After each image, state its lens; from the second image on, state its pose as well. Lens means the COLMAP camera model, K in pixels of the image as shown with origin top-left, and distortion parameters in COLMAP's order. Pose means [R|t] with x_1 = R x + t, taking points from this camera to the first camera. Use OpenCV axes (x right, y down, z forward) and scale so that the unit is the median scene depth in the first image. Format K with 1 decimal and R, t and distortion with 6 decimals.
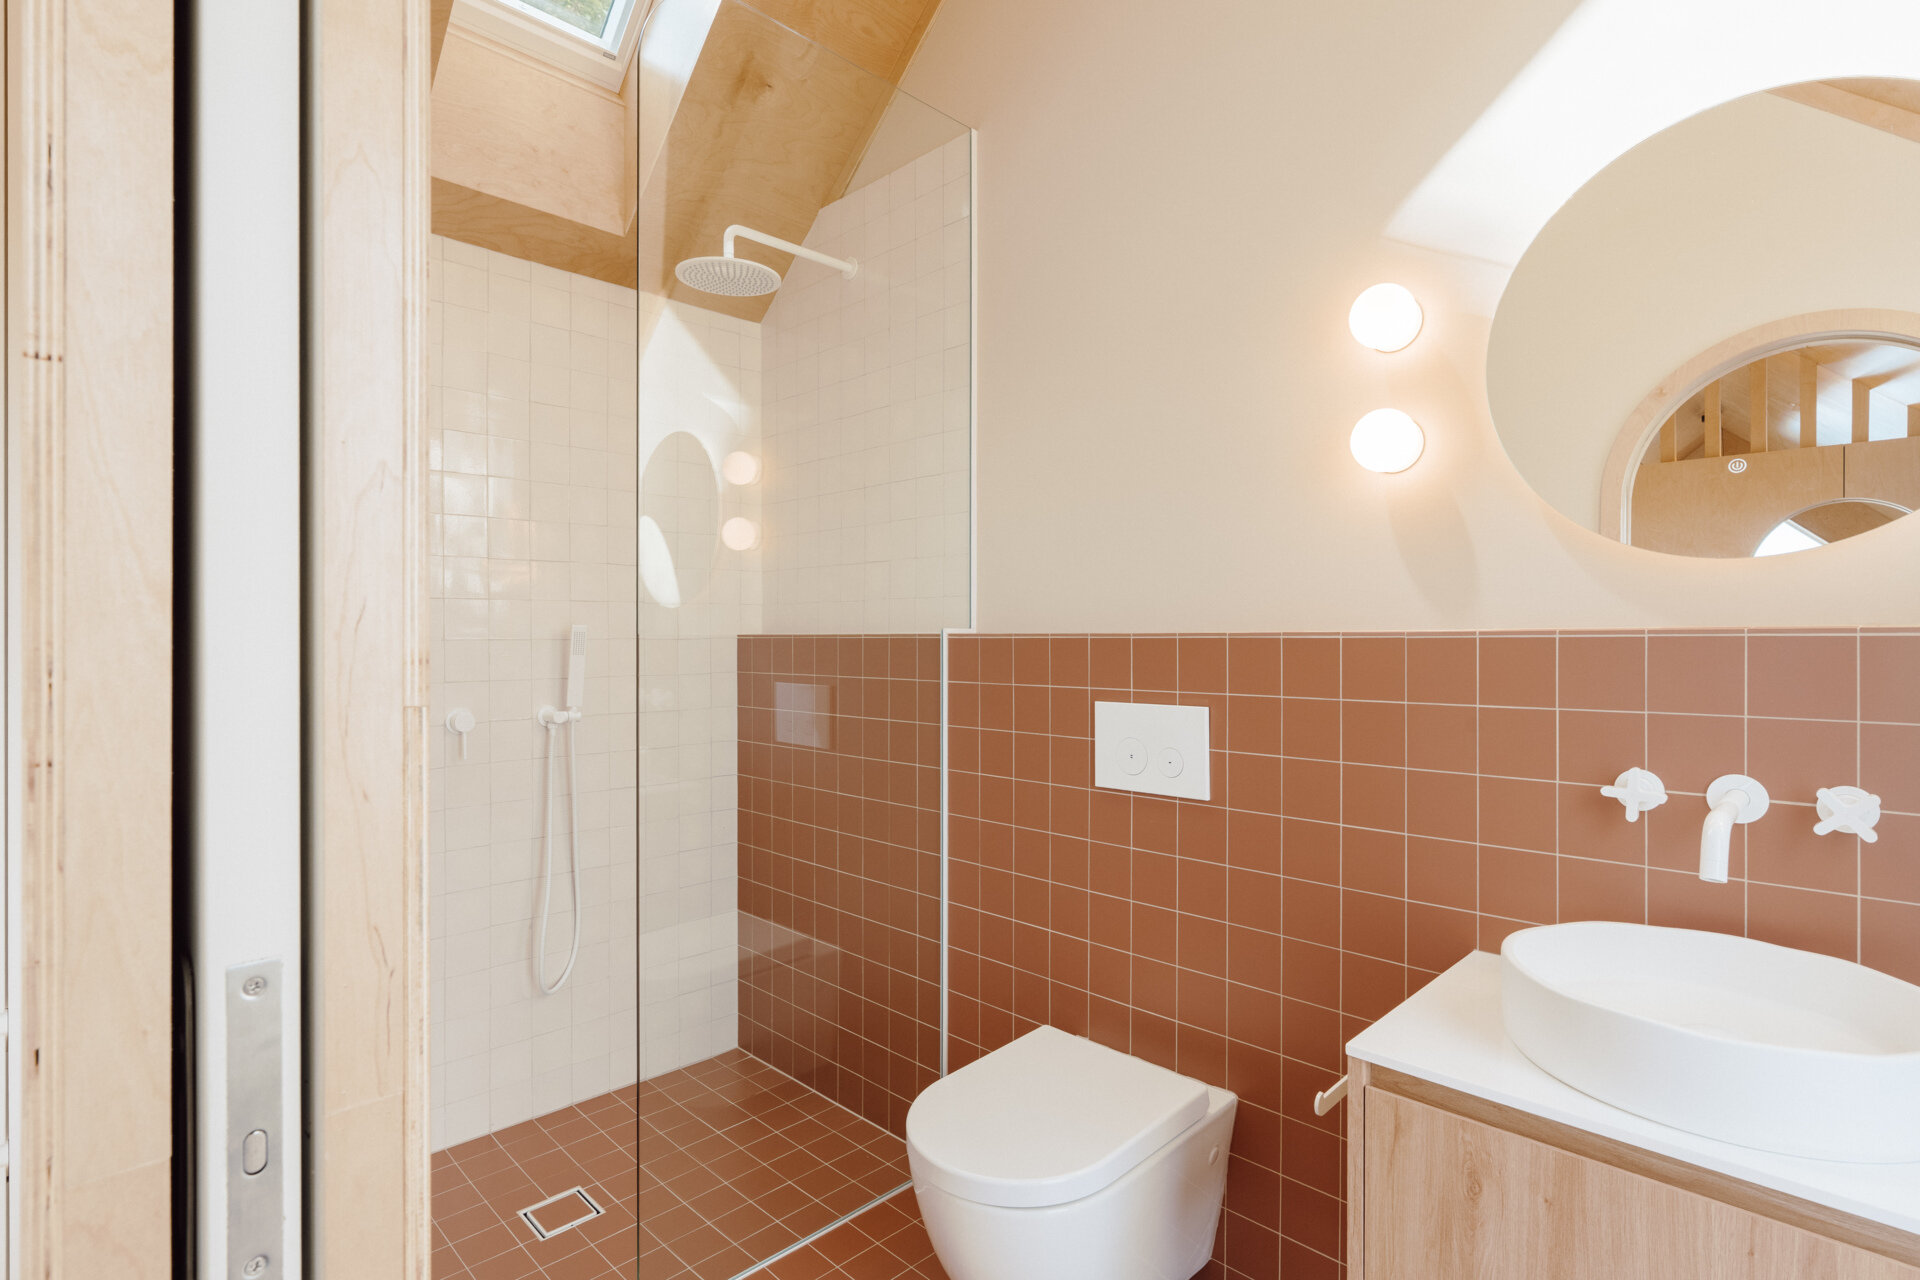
lens RADIAL K [[938.8, 0, 960.0], [0, 938.8, 640.0], [0, 0, 1]] dist [0.002877, 0.000553]
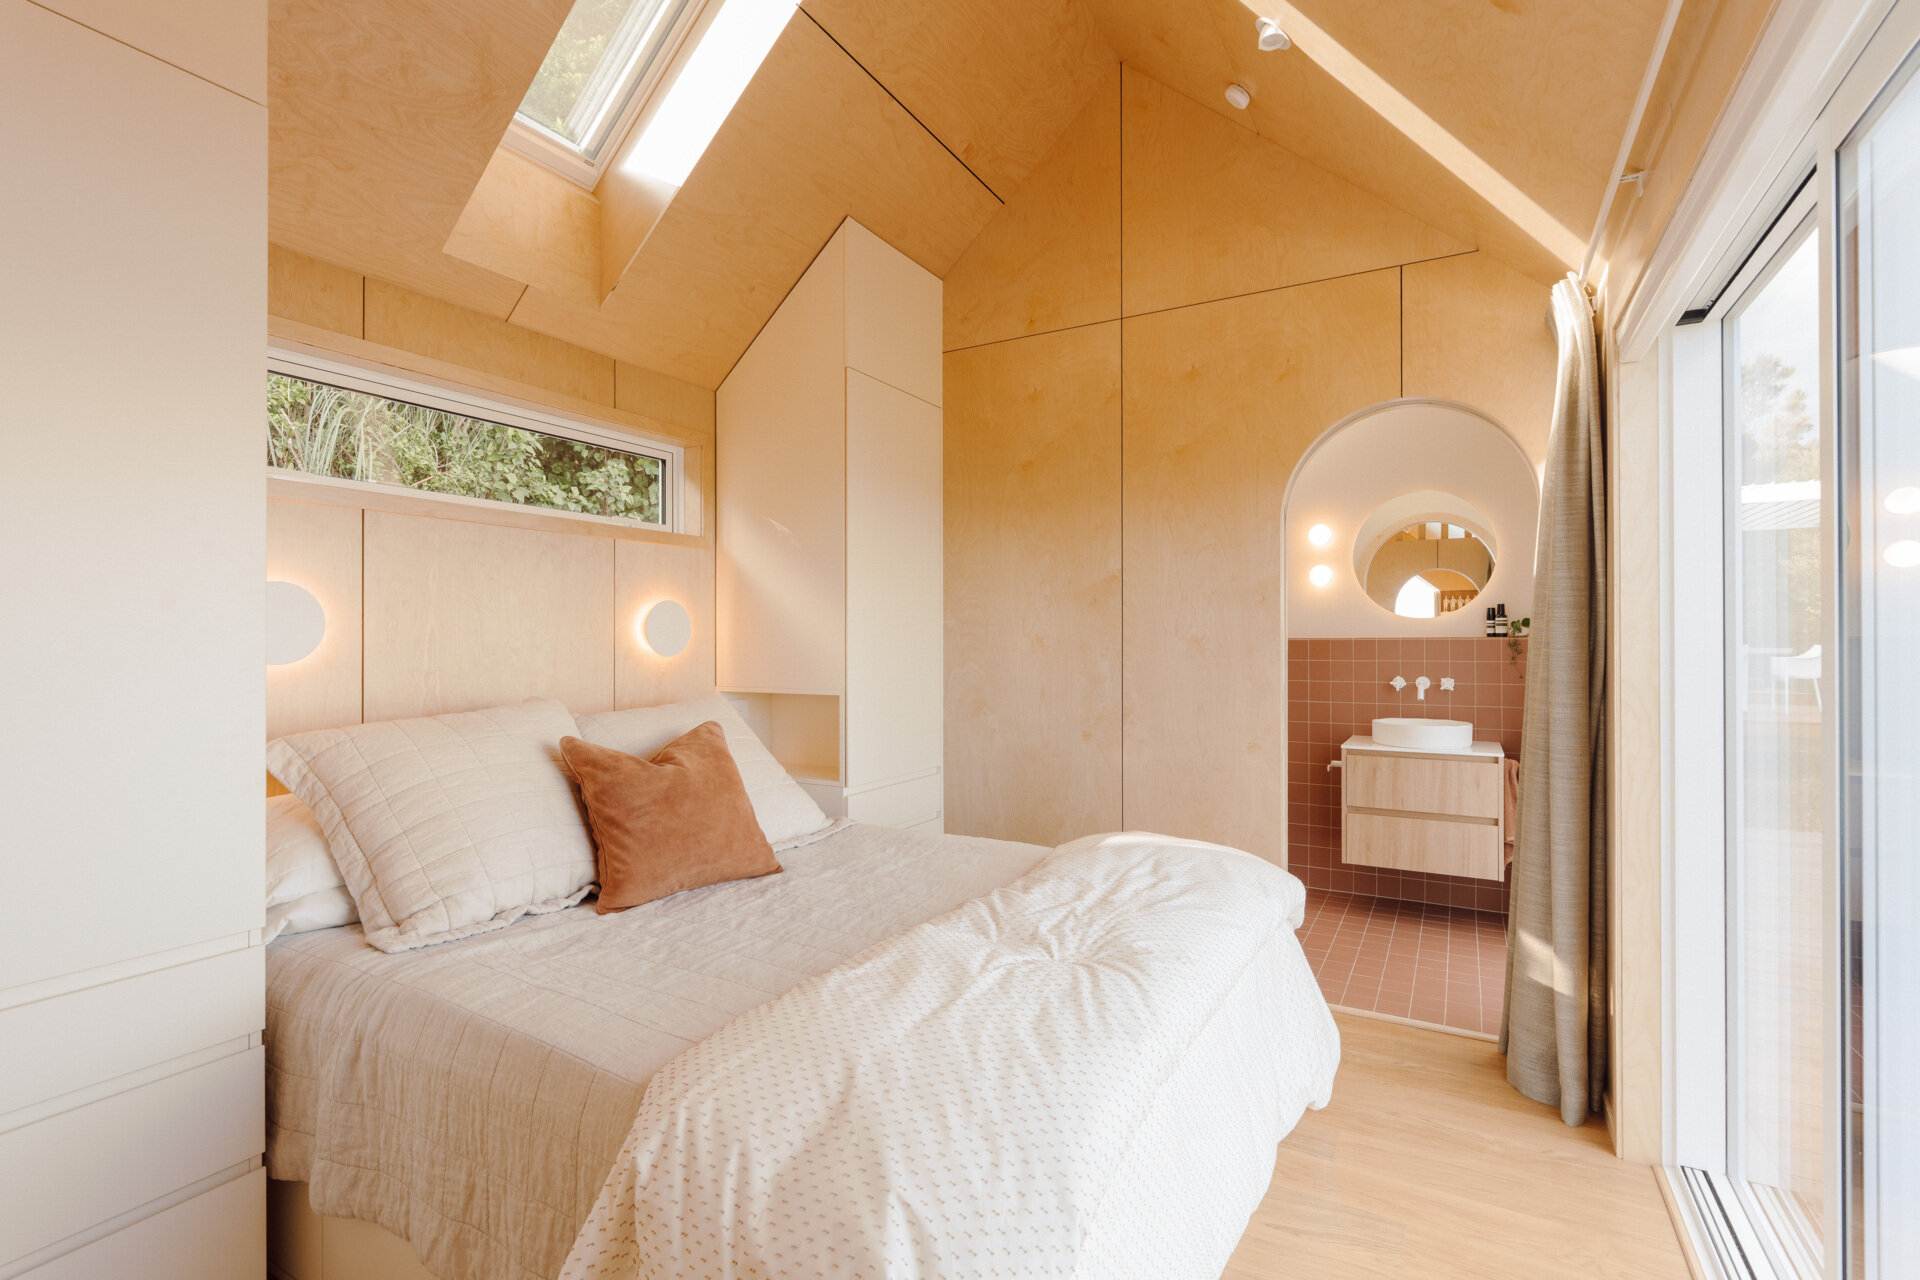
lens RADIAL K [[870.3, 0, 960.0], [0, 870.3, 640.0], [0, 0, 1]] dist [0.000092, 0.000070]
pose [[0.966897, -0.004487, 0.255128, -1.766607], [0.005437, 0.999981, -0.003019, 0.000006], [-0.255110, 0.004306, 0.966902, -1.805323]]
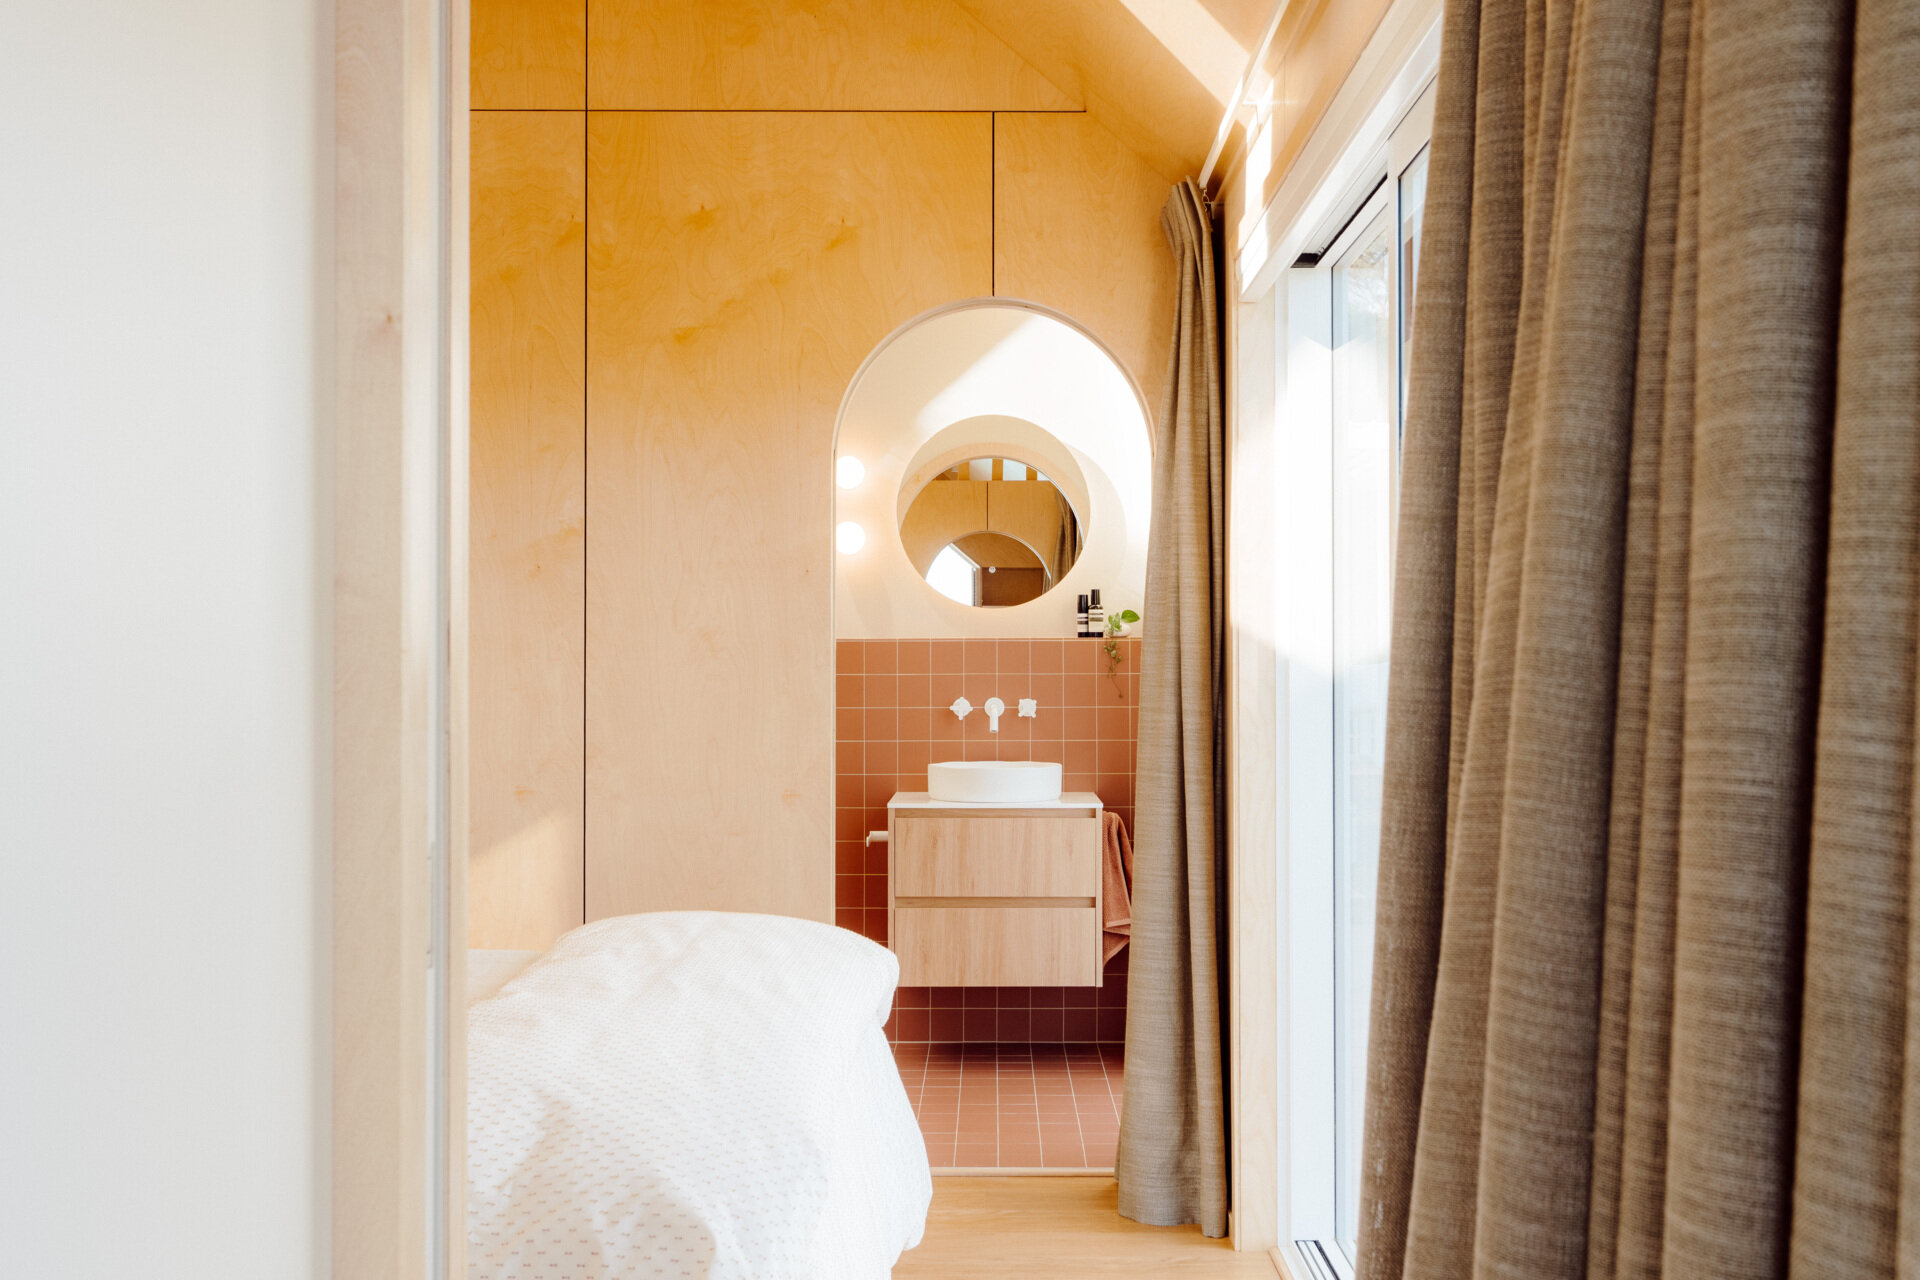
lens RADIAL K [[1912.1, 0, 960.0], [0, 1912.1, 640.0], [0, 0, 1]] dist [0.001628, -0.003870]
pose [[0.721119, 0.006167, 0.692783, -2.595183], [0.002871, 0.999925, -0.011890, 0.052033], [-0.692805, 0.010563, 0.721048, -2.439879]]
